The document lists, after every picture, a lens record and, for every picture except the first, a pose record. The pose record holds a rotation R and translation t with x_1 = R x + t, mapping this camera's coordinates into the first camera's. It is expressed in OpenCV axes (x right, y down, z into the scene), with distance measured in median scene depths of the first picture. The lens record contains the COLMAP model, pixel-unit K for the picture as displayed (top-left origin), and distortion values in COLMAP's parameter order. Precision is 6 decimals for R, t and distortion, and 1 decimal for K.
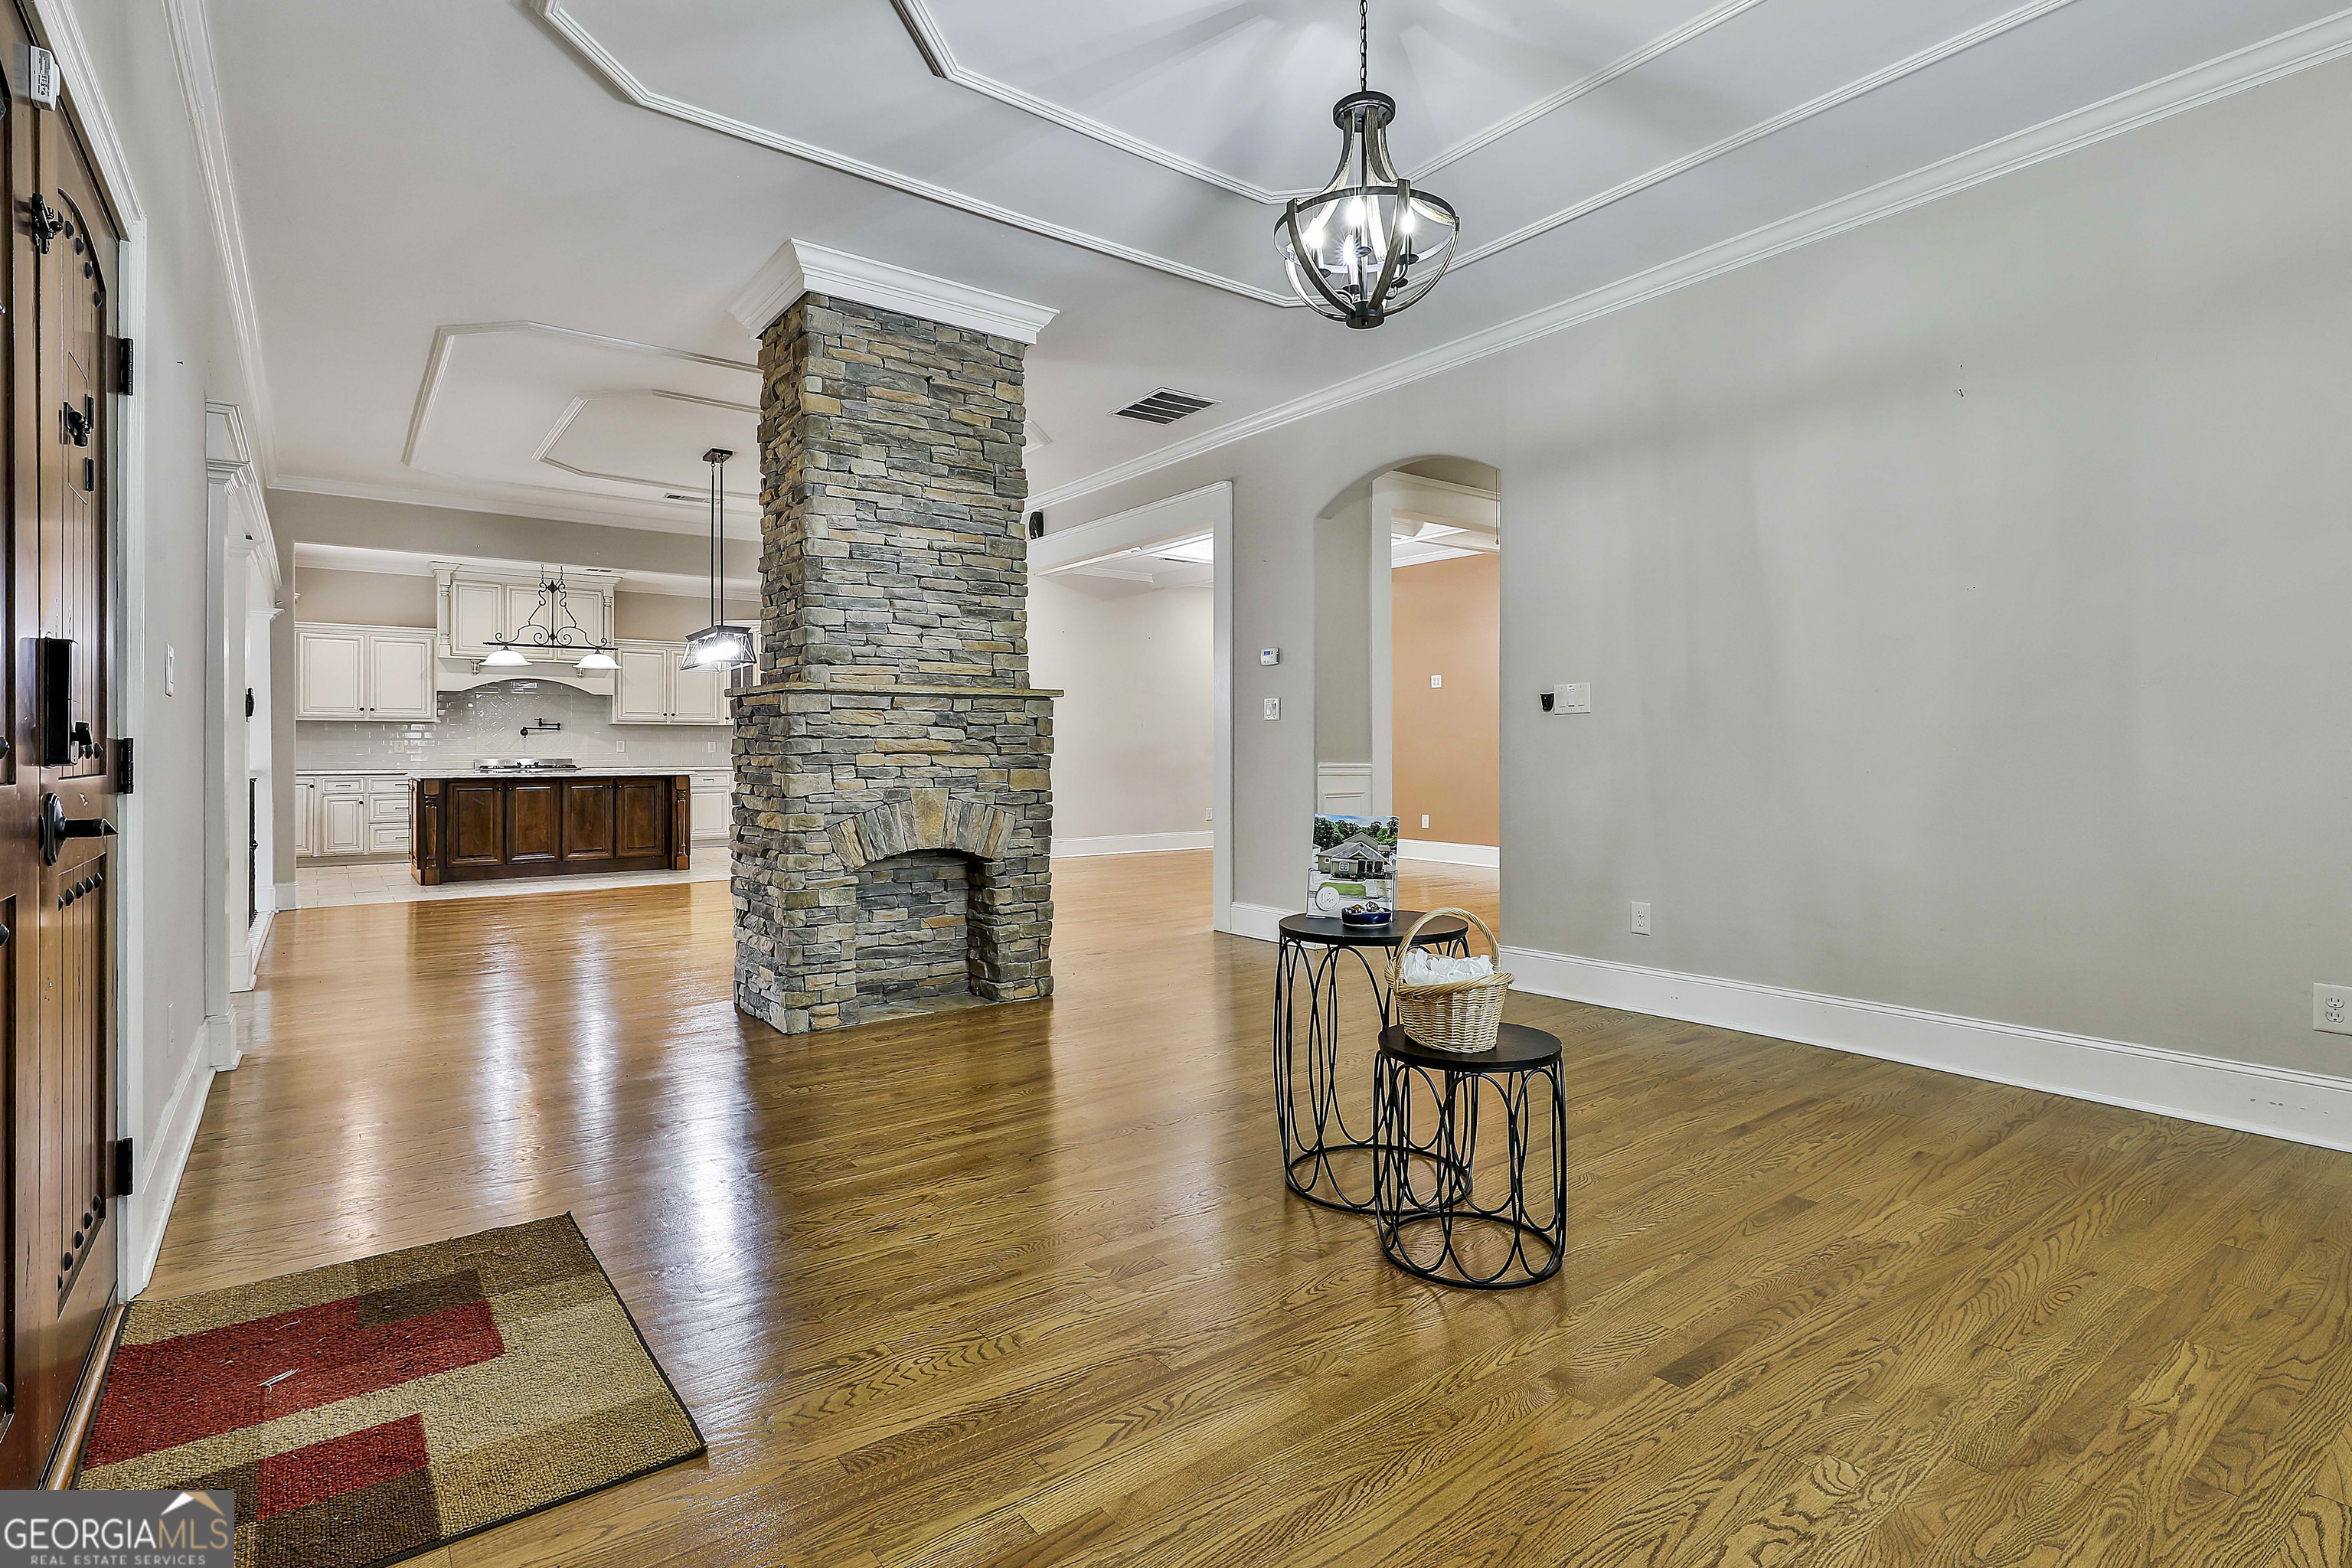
lens RADIAL K [[1136.8, 0, 1179.3], [0, 1136.8, 759.6], [0, 0, 1]] dist [-0.002155, -0.000232]
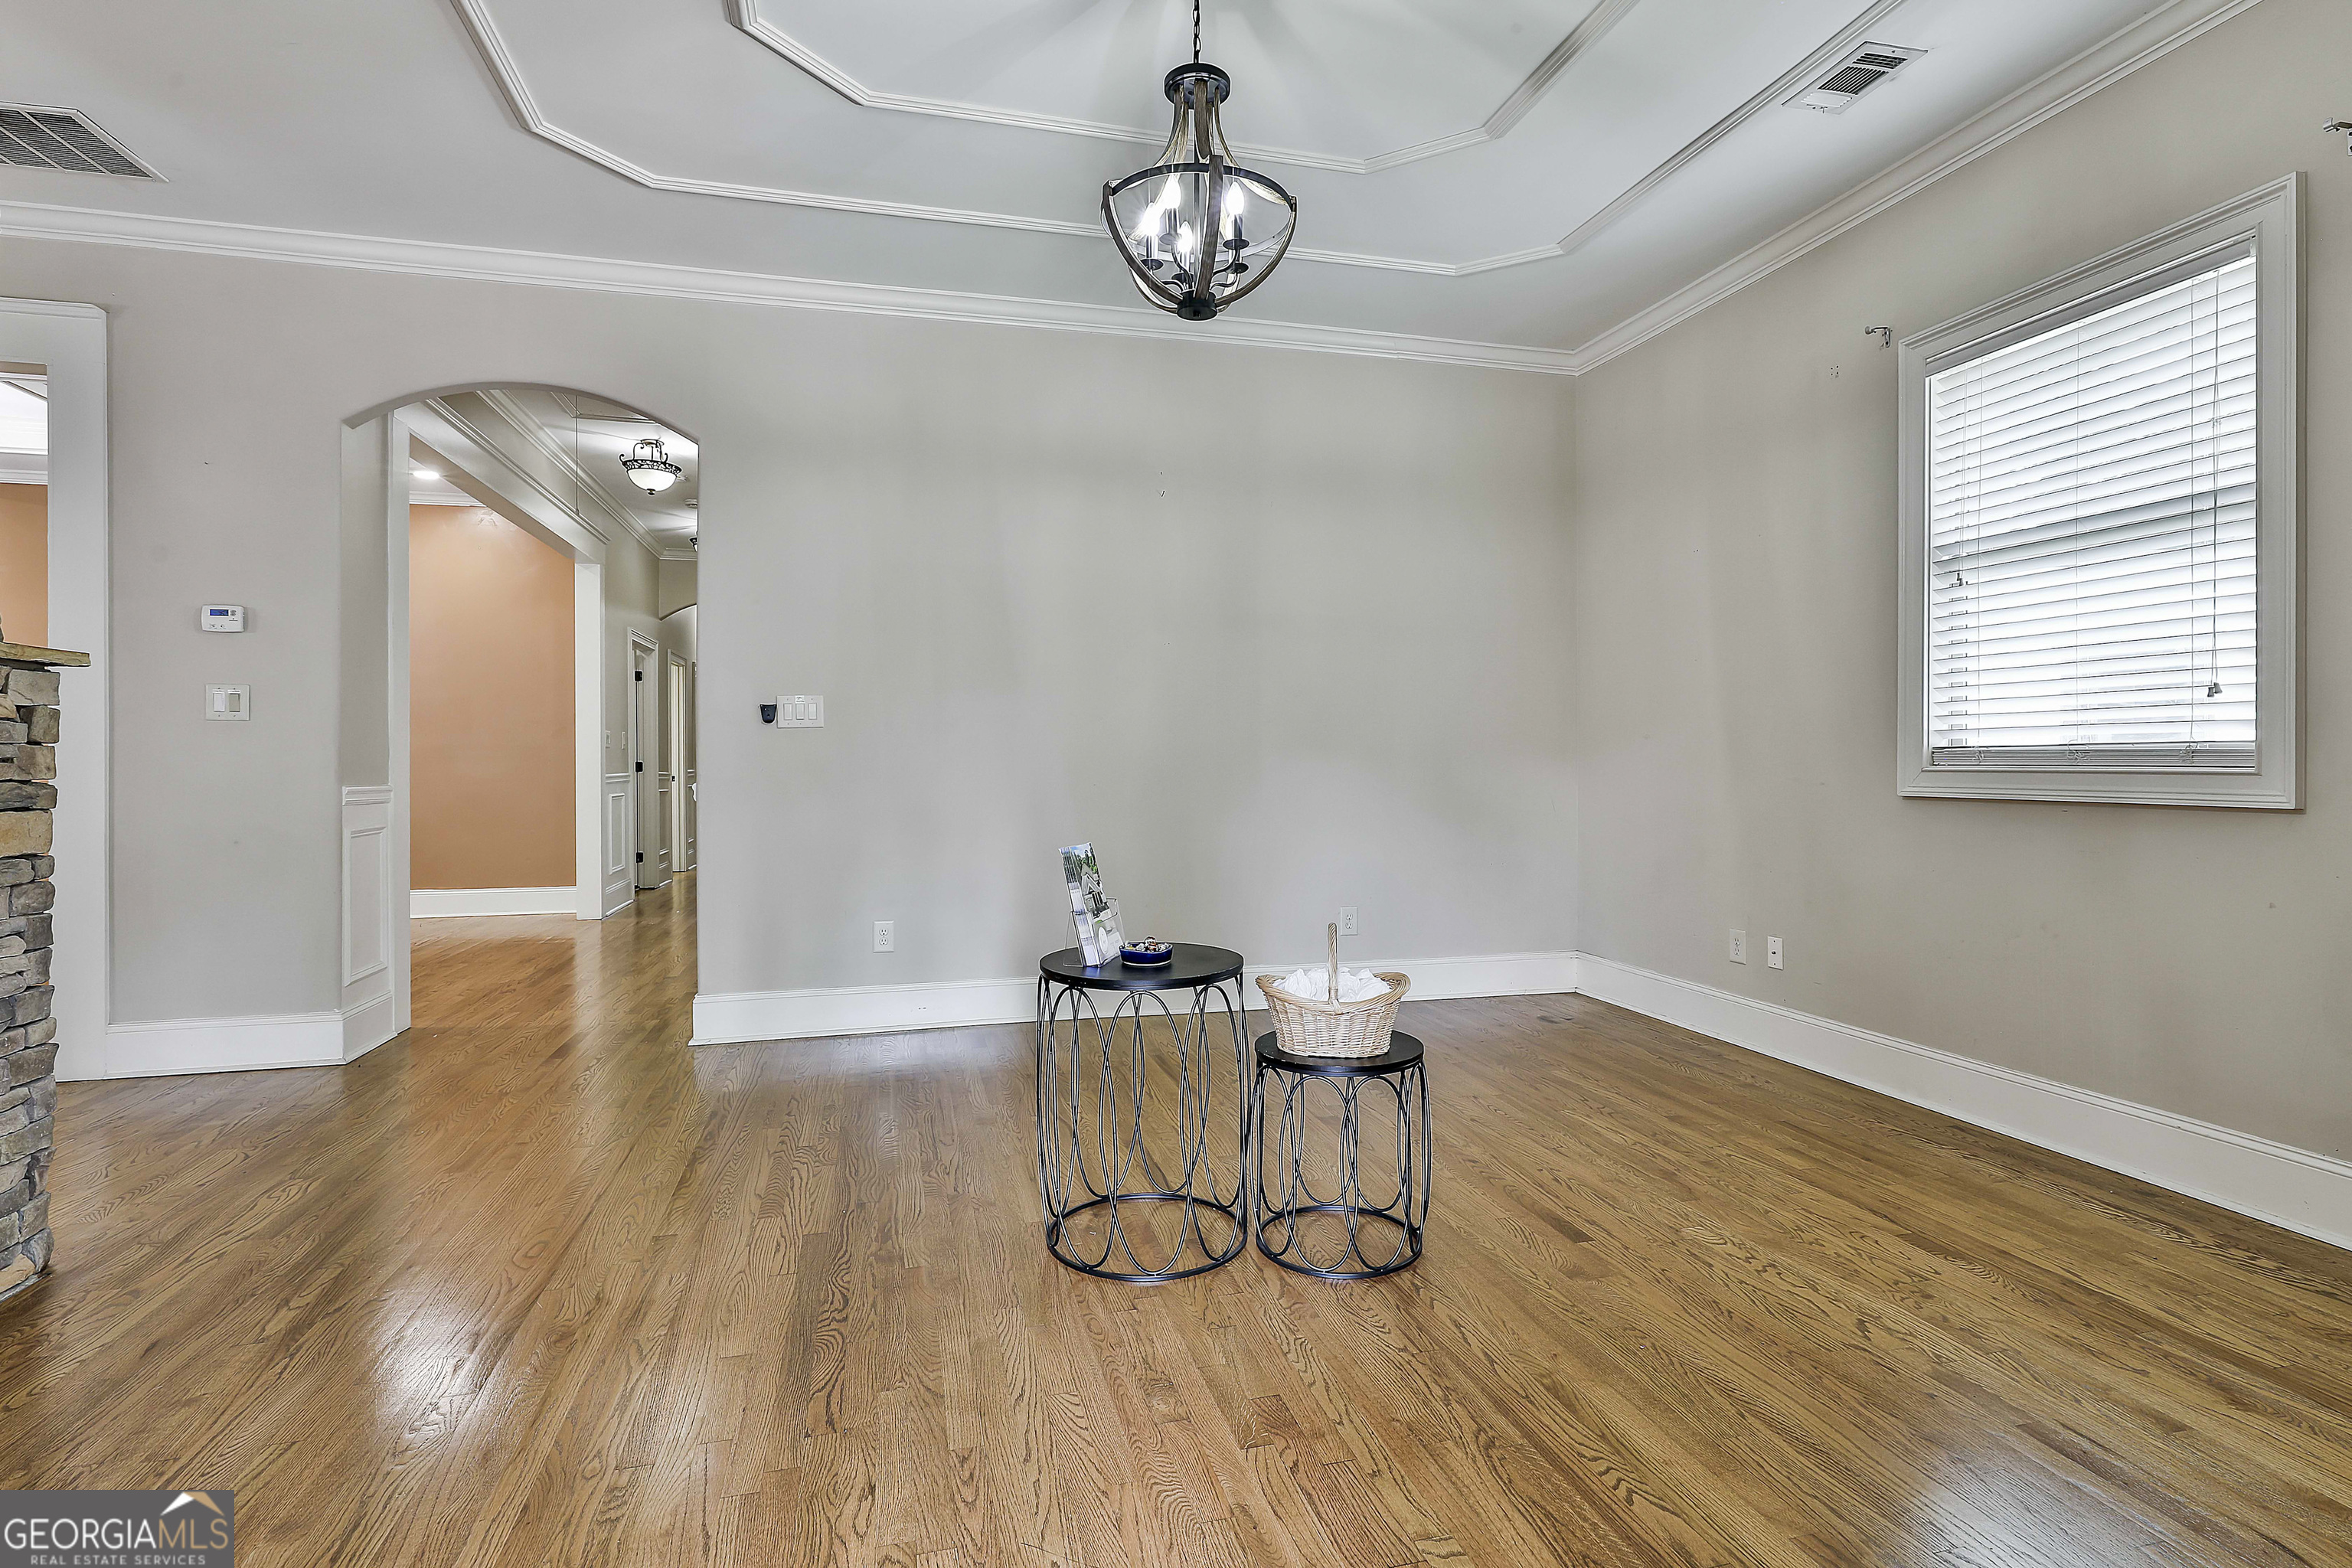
lens RADIAL K [[1136.8, 0, 1179.3], [0, 1136.8, 759.6], [0, 0, 1]] dist [-0.002155, -0.000232]
pose [[0.384295, 0.000484, 0.923210, -0.386880], [0.006944, 0.999970, -0.003415, -0.008890], [-0.923184, 0.007723, 0.384281, 0.356765]]
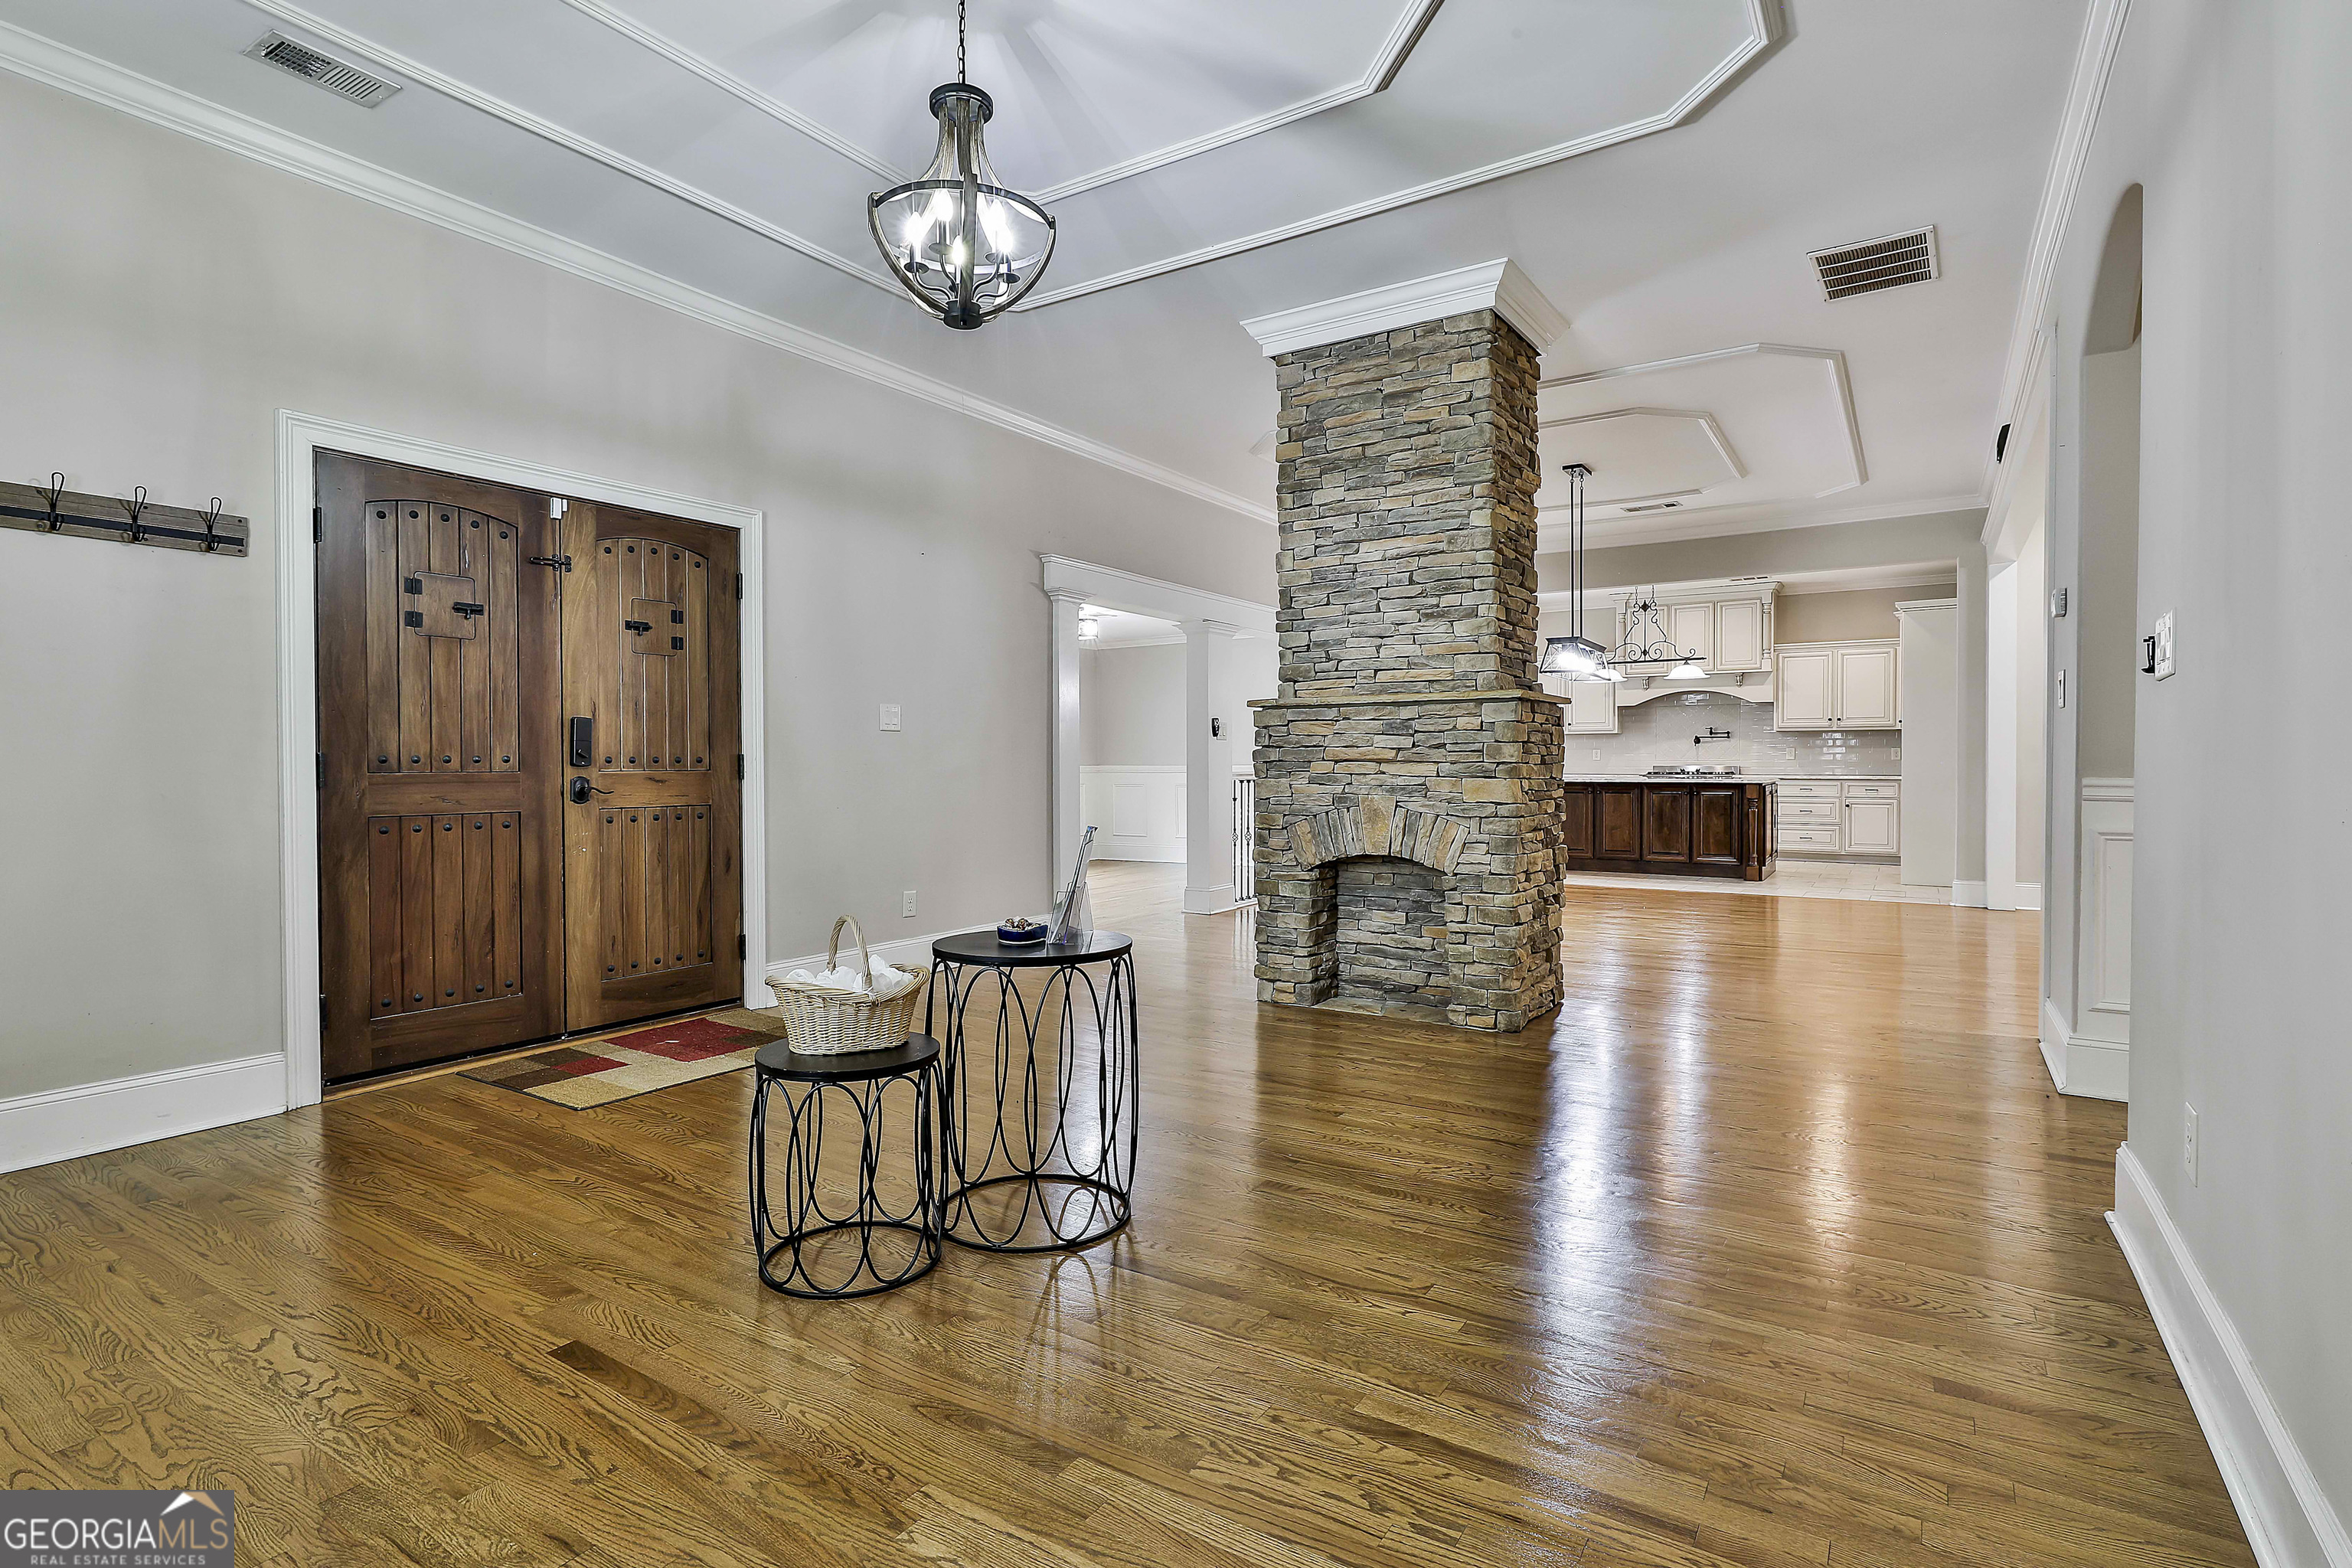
lens RADIAL K [[1126.0, 0, 1187.5], [0, 1126.0, 789.7], [0, 0, 1]] dist [-0.003197, 0.000263]
pose [[0.347618, 0.023710, -0.937336, 0.630224], [-0.004081, 0.999709, 0.023775, -0.003139], [0.937627, -0.004439, 0.347614, 0.461839]]
